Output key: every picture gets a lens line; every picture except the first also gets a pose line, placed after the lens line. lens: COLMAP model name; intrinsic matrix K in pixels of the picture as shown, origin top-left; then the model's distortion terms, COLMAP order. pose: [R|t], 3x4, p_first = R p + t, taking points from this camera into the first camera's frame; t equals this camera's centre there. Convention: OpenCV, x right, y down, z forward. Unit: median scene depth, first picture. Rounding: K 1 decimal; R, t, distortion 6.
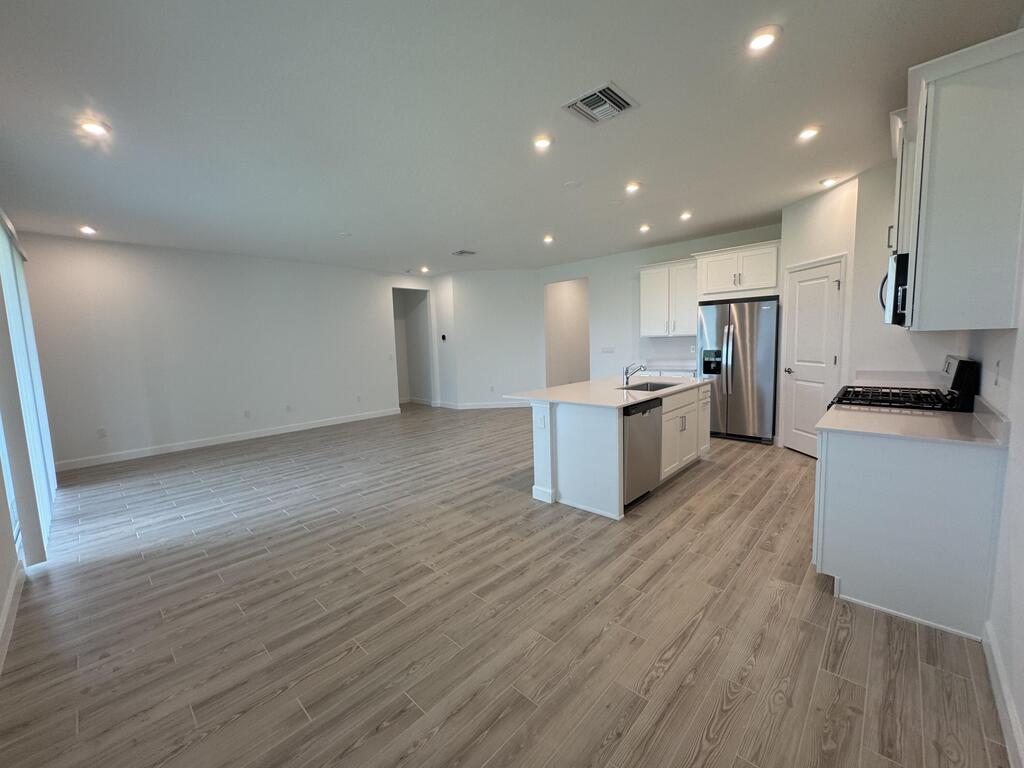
lens RADIAL K [[409.9, 0, 508.9], [0, 409.9, 384.1], [0, 0, 1]] dist [-0.000366, -0.000140]
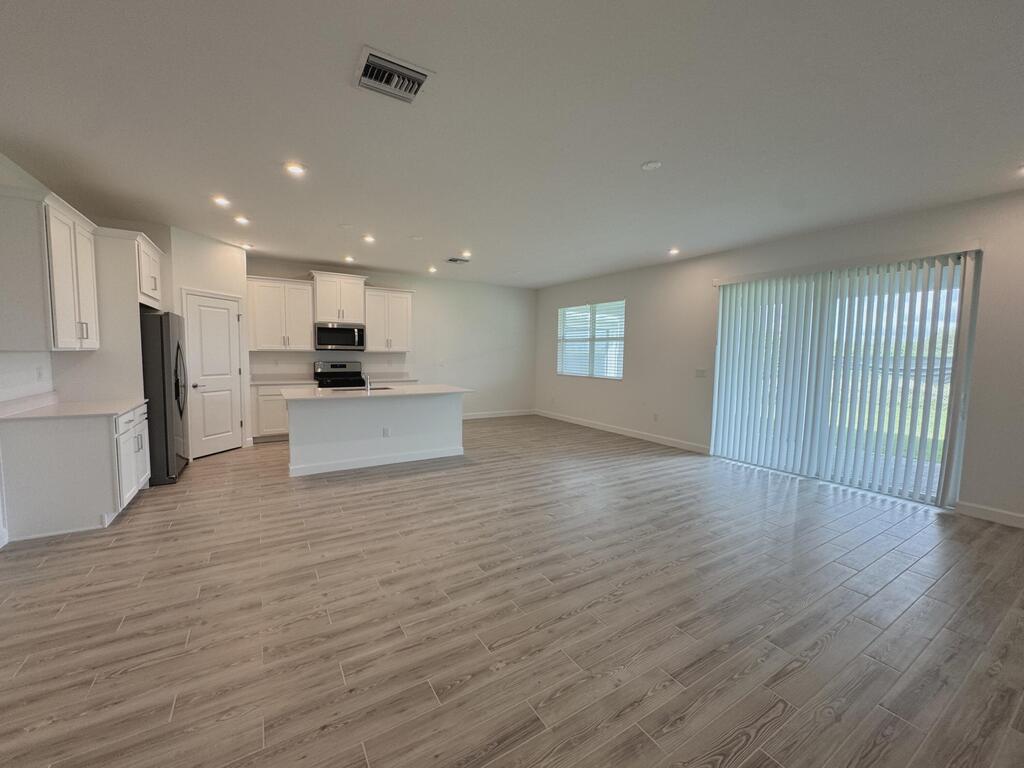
lens RADIAL K [[409.9, 0, 511.1], [0, 409.9, 382.2], [0, 0, 1]] dist [-0.000366, -0.000140]
pose [[-0.967487, 0.001365, 0.252917, -0.426003], [0.046024, 0.984240, 0.170746, -0.205963], [-0.248697, 0.176835, -0.952302, 1.993846]]
